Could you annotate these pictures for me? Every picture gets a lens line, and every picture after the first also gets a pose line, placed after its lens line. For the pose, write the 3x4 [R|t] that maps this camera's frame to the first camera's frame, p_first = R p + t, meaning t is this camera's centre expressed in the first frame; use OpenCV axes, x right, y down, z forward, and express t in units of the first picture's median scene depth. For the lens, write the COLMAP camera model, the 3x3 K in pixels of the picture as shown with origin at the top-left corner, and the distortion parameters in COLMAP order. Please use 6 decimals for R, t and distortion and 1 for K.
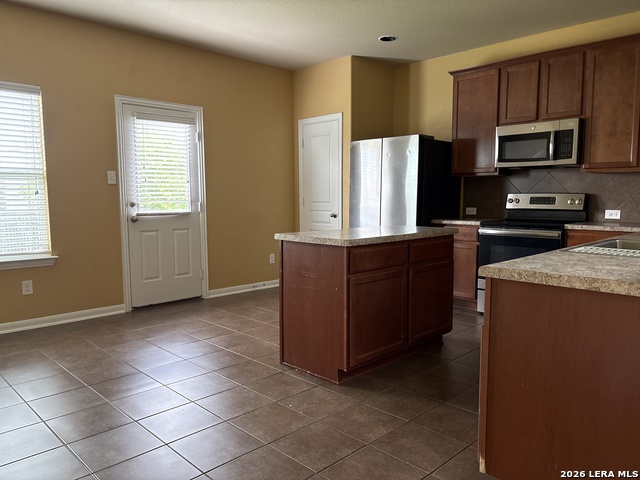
lens RADIAL K [[486.3, 0, 321.9], [0, 486.3, 244.6], [0, 0, 1]] dist [0.007142, -0.010768]
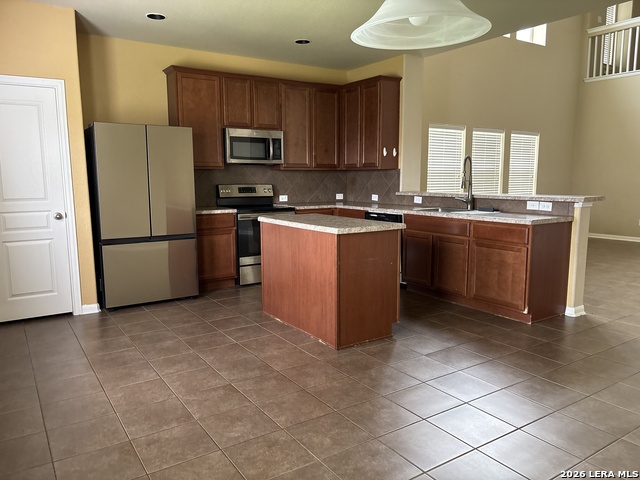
lens RADIAL K [[486.3, 0, 322.1], [0, 486.3, 237.6], [0, 0, 1]] dist [0.007142, -0.010768]
pose [[0.185040, -0.122579, 0.975056, -0.804958], [0.099844, 0.989401, 0.105435, -0.084917], [-0.977646, 0.077844, 0.195317, 0.588823]]
